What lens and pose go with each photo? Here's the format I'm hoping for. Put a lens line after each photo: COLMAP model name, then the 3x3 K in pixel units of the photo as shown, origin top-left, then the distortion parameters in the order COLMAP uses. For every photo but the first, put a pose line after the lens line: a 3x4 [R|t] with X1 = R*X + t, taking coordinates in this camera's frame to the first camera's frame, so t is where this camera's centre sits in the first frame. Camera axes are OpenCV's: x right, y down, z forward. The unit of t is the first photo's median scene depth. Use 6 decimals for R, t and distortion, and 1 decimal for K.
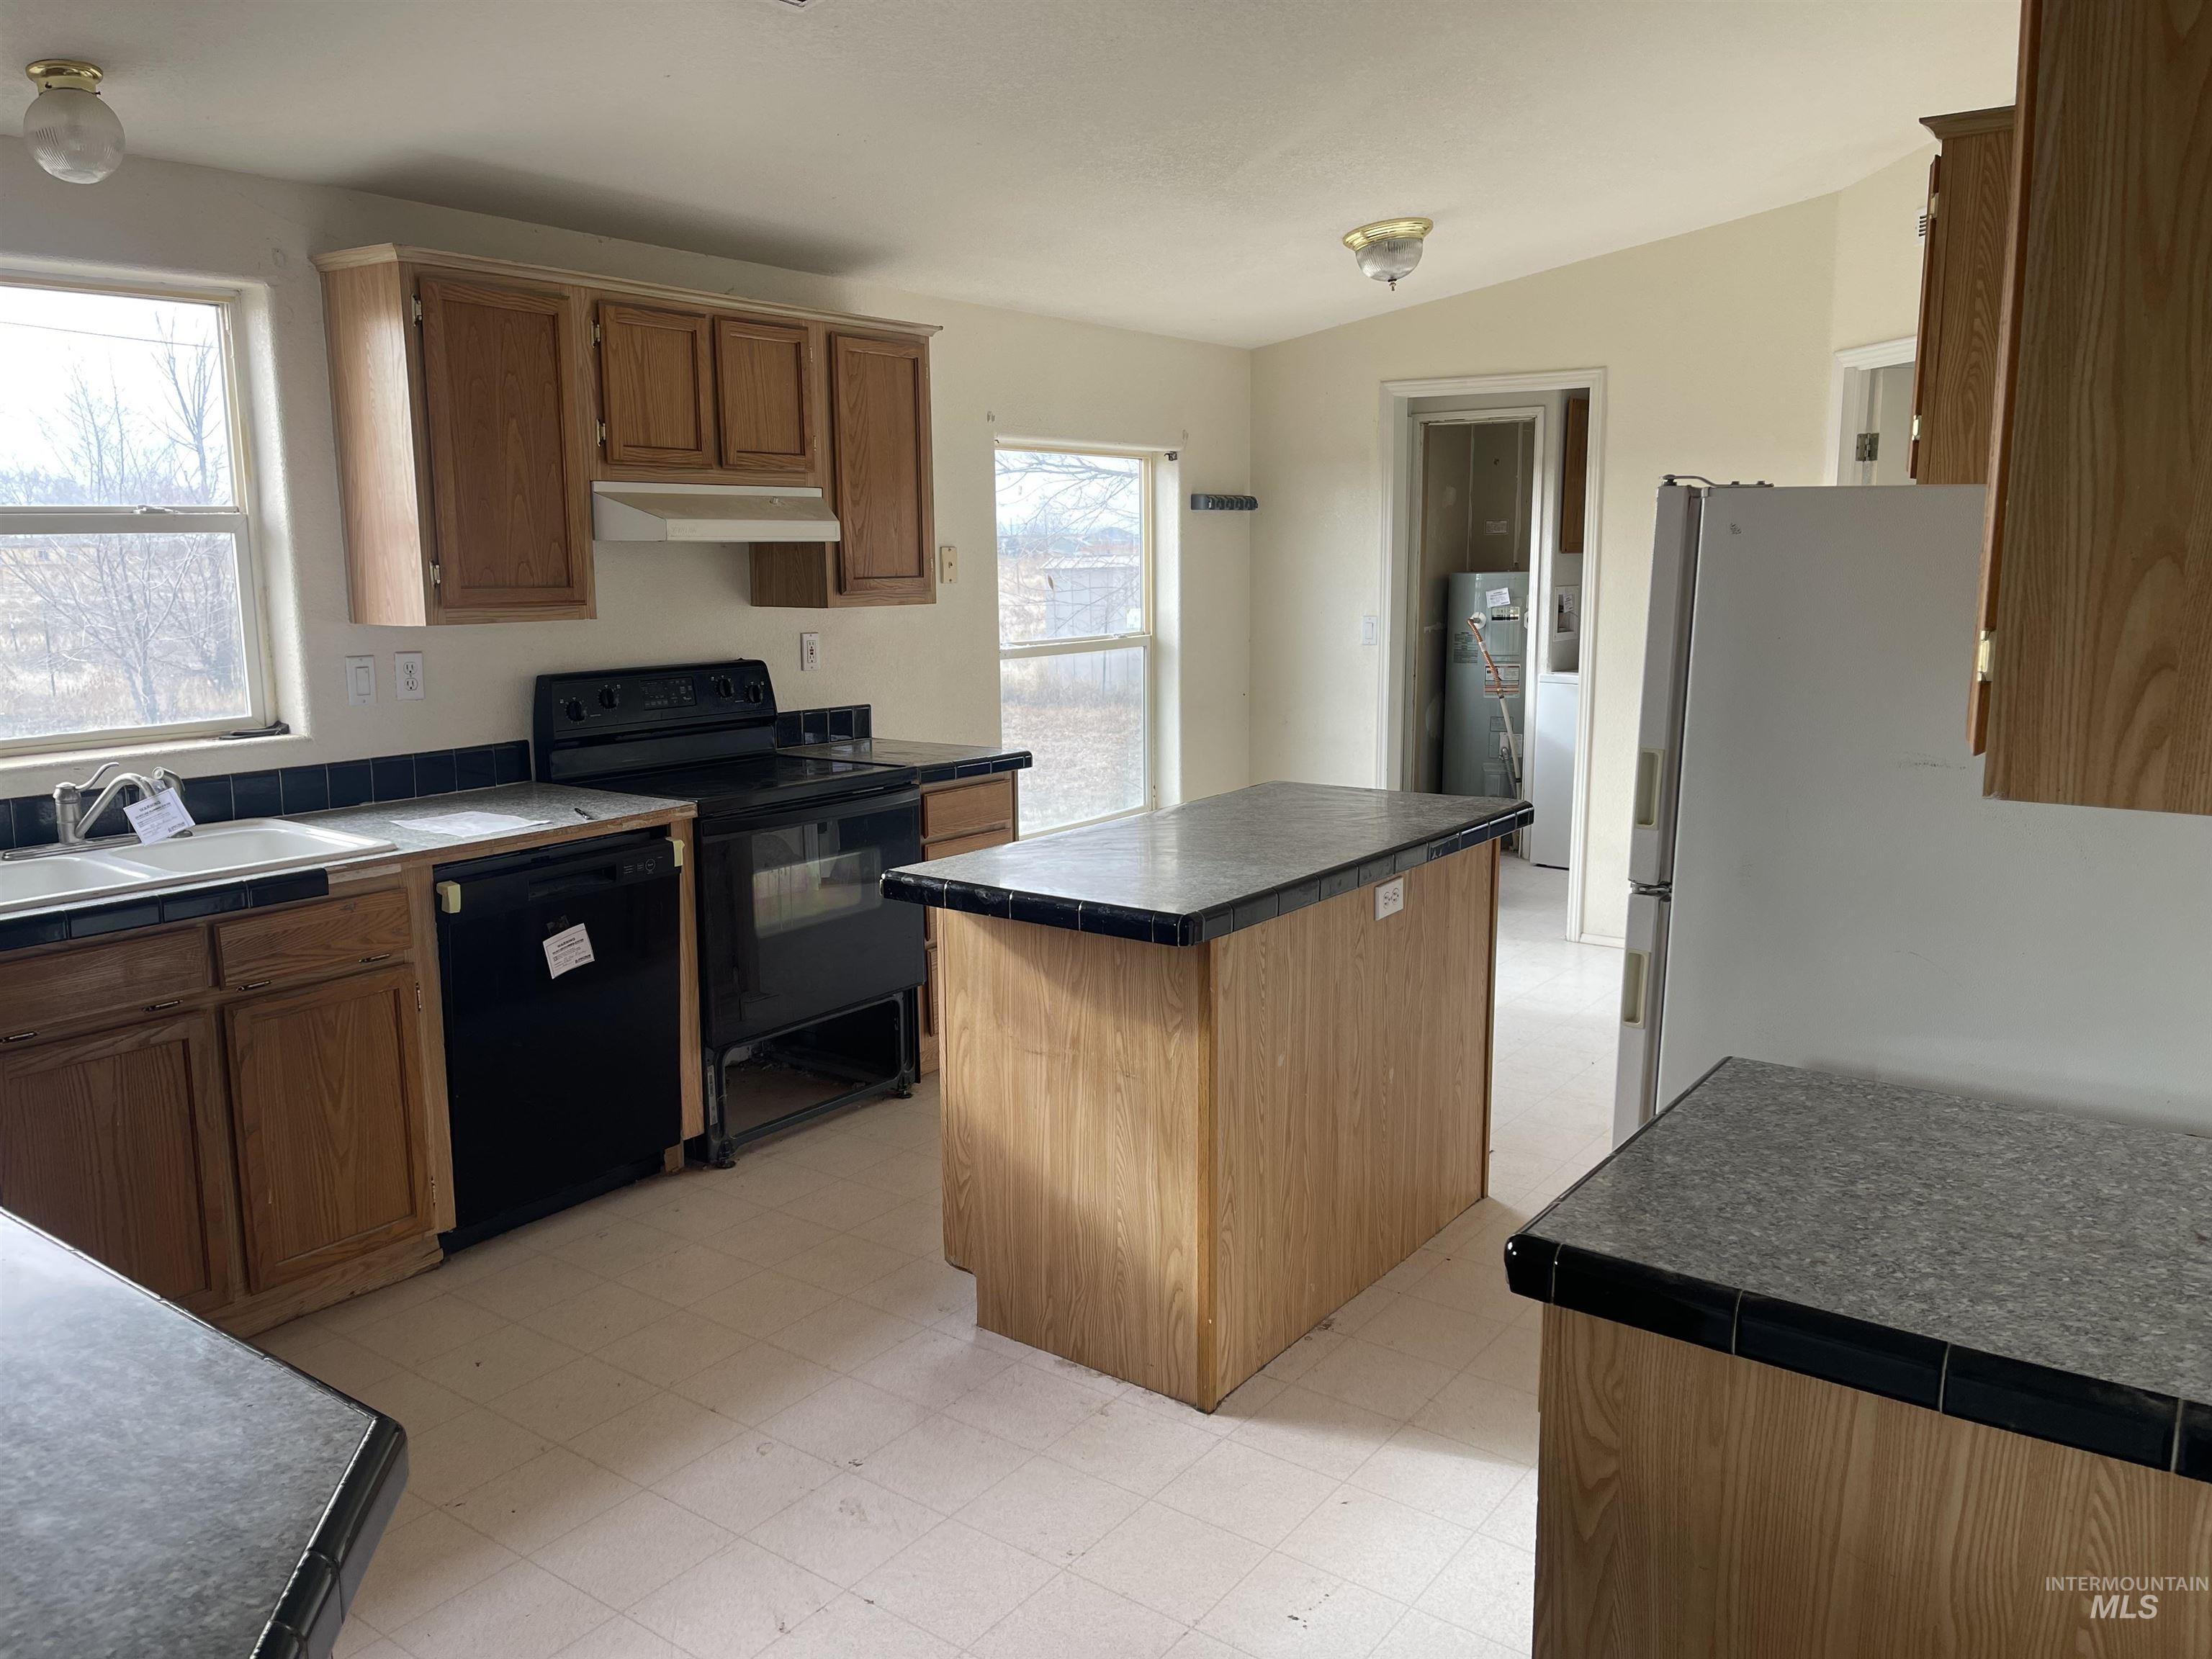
lens RADIAL K [[1669.4, 0, 1096.9], [0, 1669.4, 824.5], [0, 0, 1]] dist [0.054536, -0.070510]
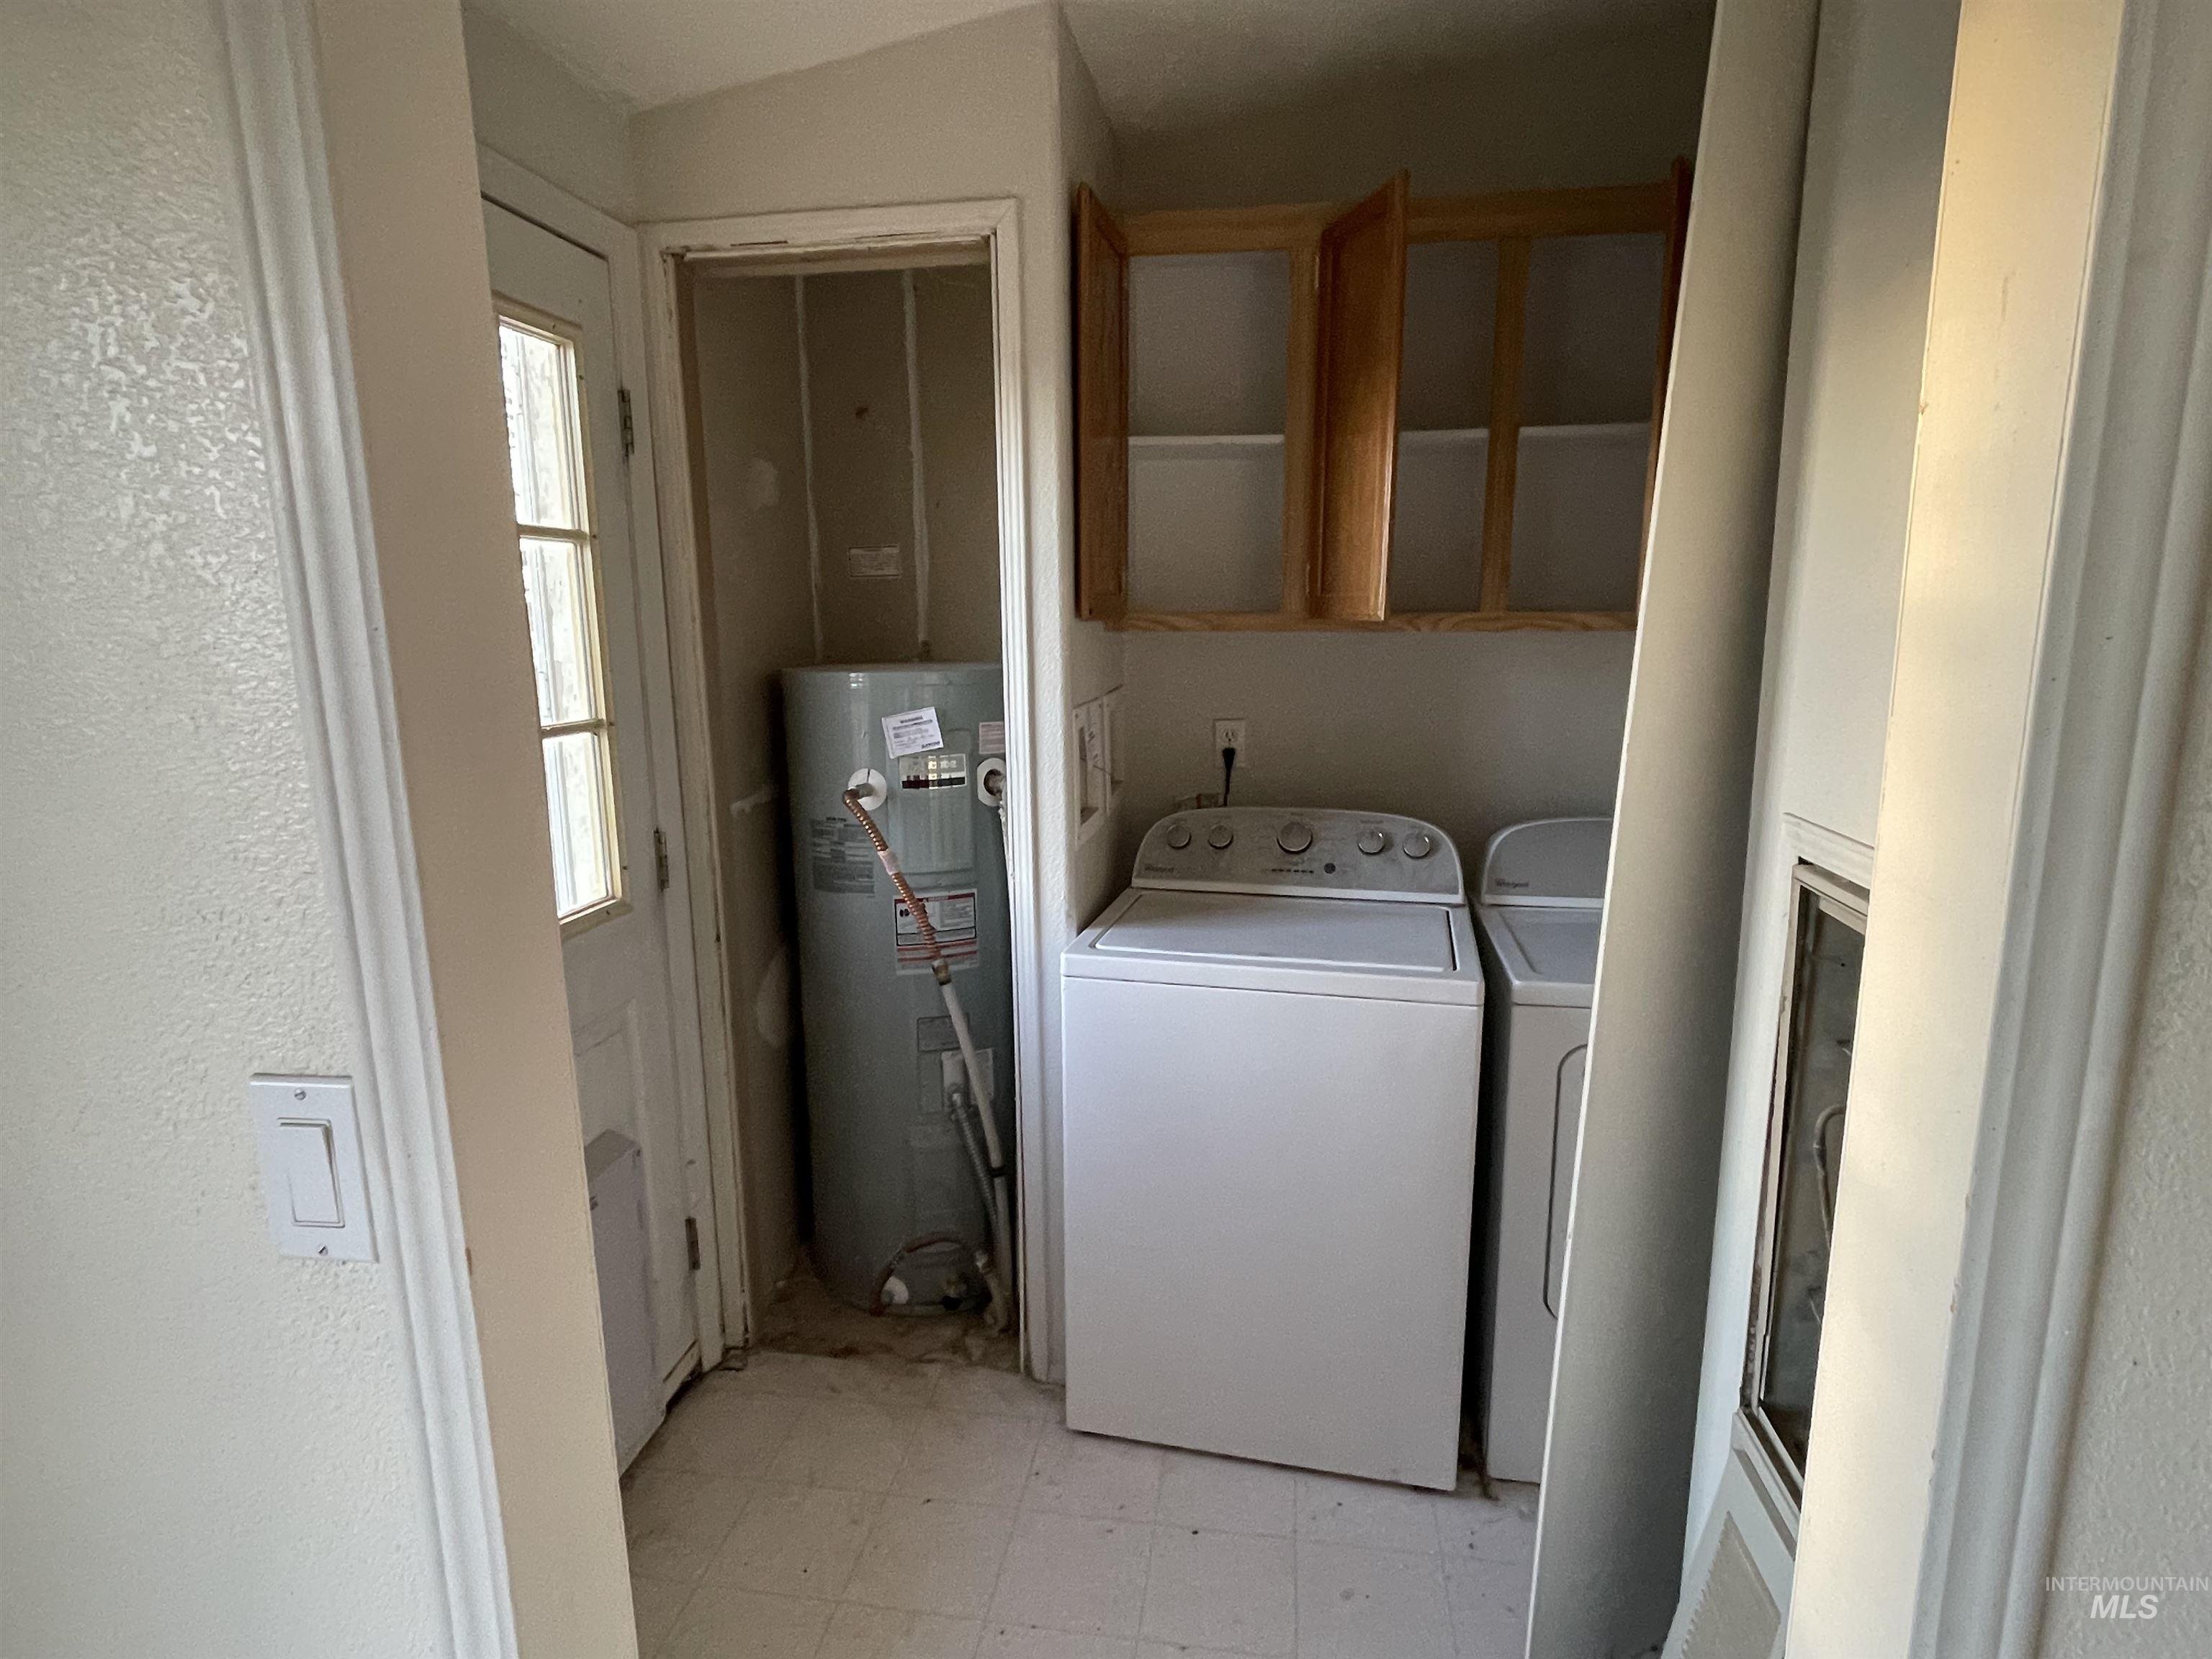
lens RADIAL K [[1205.7, 0, 1102.8], [0, 1205.7, 834.7], [0, 0, 1]] dist [-0.007942, 0.000159]
pose [[0.889350, -0.091095, 0.448061, 0.324859], [0.083080, 0.995835, 0.037558, -0.256998], [-0.449616, 0.003822, 0.893214, 1.576999]]
